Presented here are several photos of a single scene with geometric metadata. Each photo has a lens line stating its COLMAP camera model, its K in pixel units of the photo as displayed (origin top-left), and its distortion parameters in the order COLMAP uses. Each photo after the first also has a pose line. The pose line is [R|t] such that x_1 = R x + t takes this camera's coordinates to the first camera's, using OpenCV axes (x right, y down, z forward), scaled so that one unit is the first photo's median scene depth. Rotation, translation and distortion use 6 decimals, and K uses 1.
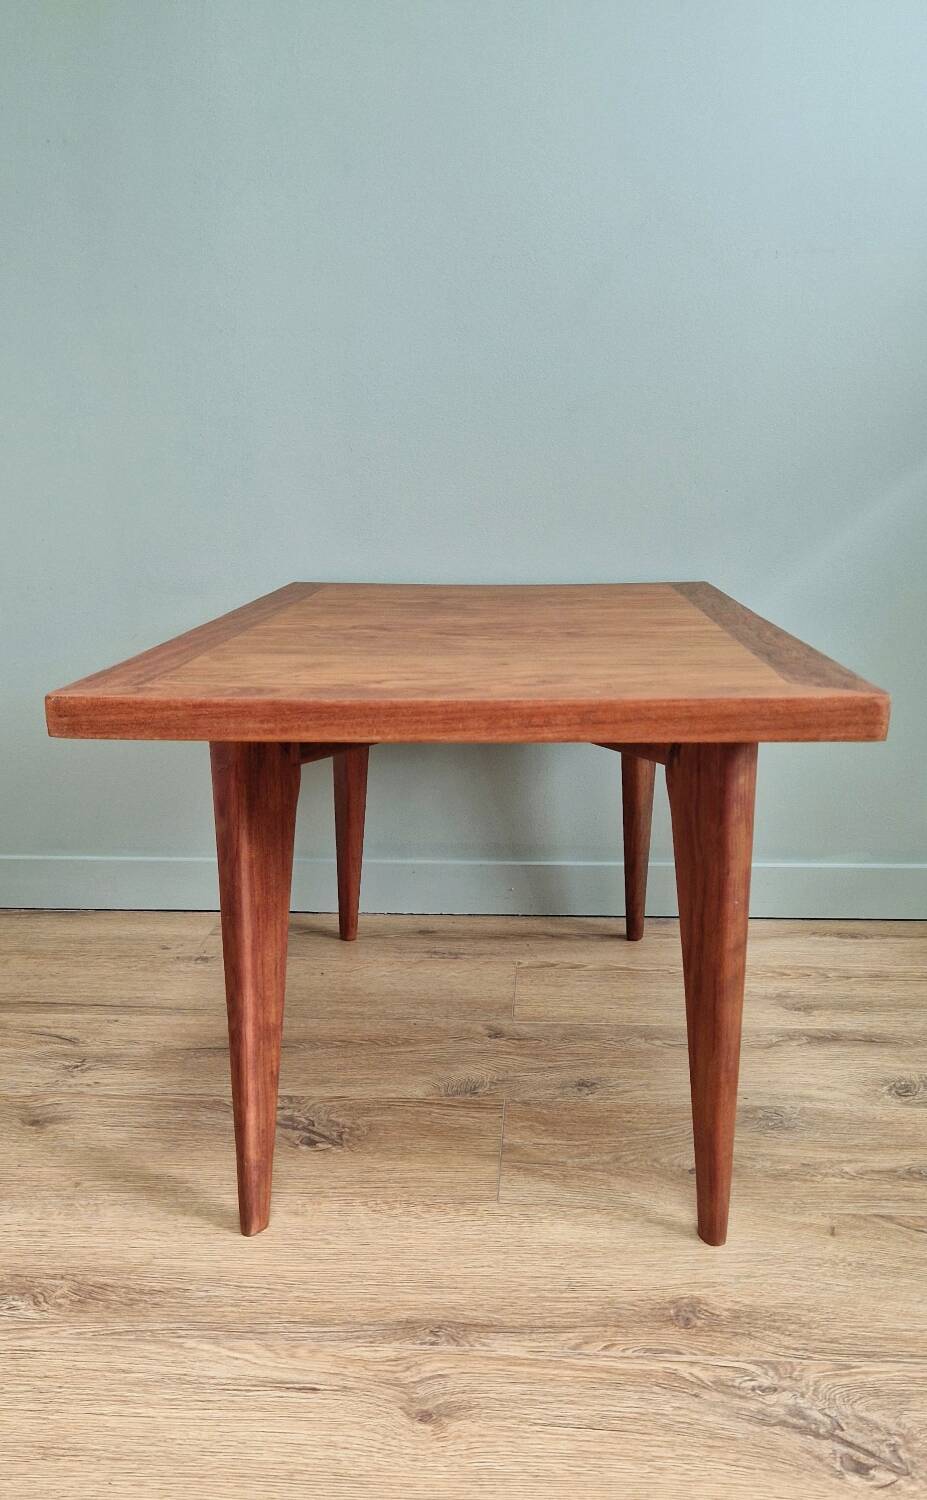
lens RADIAL K [[1410.3, 0, 460.2], [0, 1410.3, 963.2], [0, 0, 1]] dist [0.084595, -0.006945]
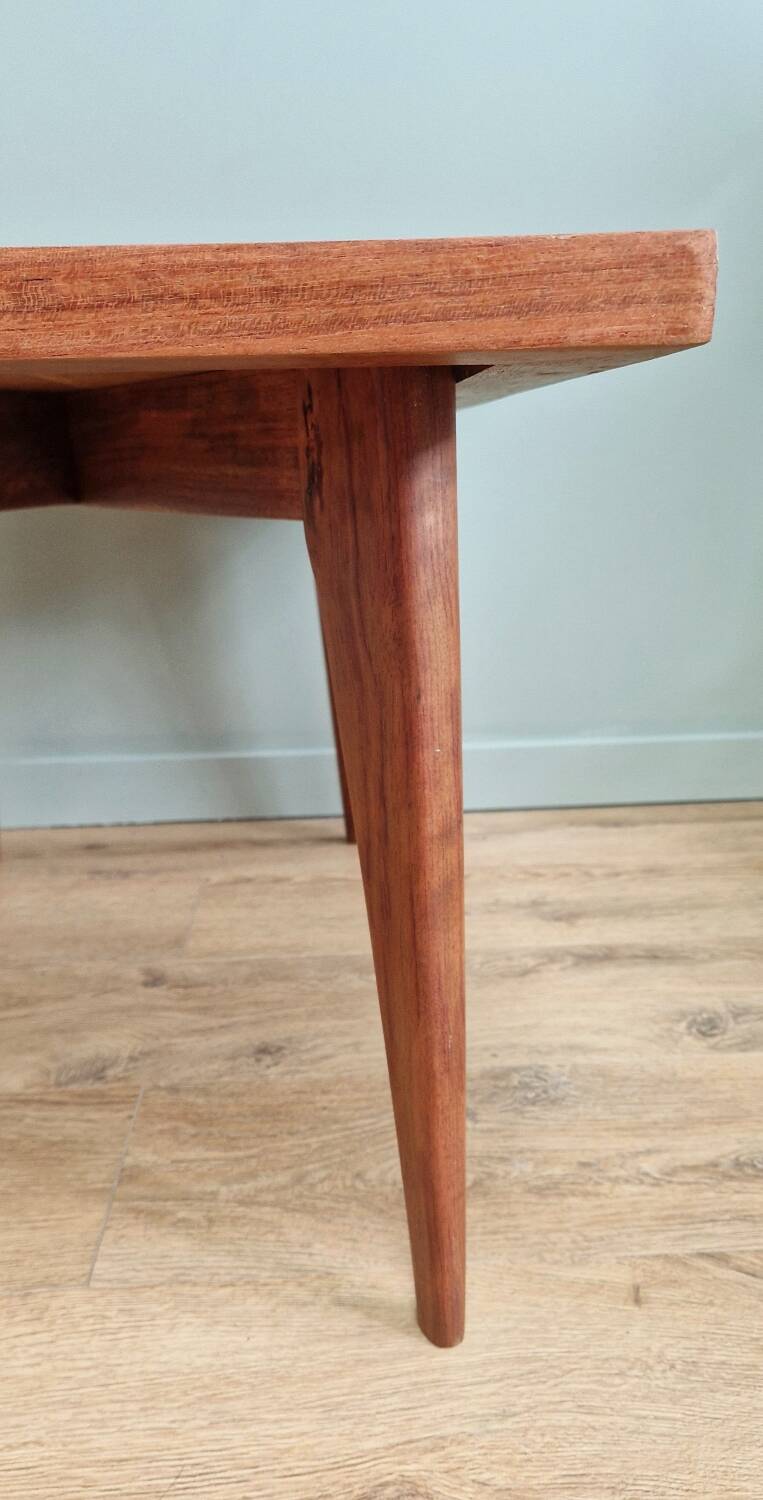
lens RADIAL K [[1234.4, 0, 410.7], [0, 1234.4, 803.2], [0, 0, 1]] dist [0.054007, -0.005039]
pose [[0.991619, -0.049613, 0.119294, 0.094629], [0.056631, 0.996814, -0.056174, 0.003213], [-0.116127, 0.062459, 0.991269, 0.393982]]
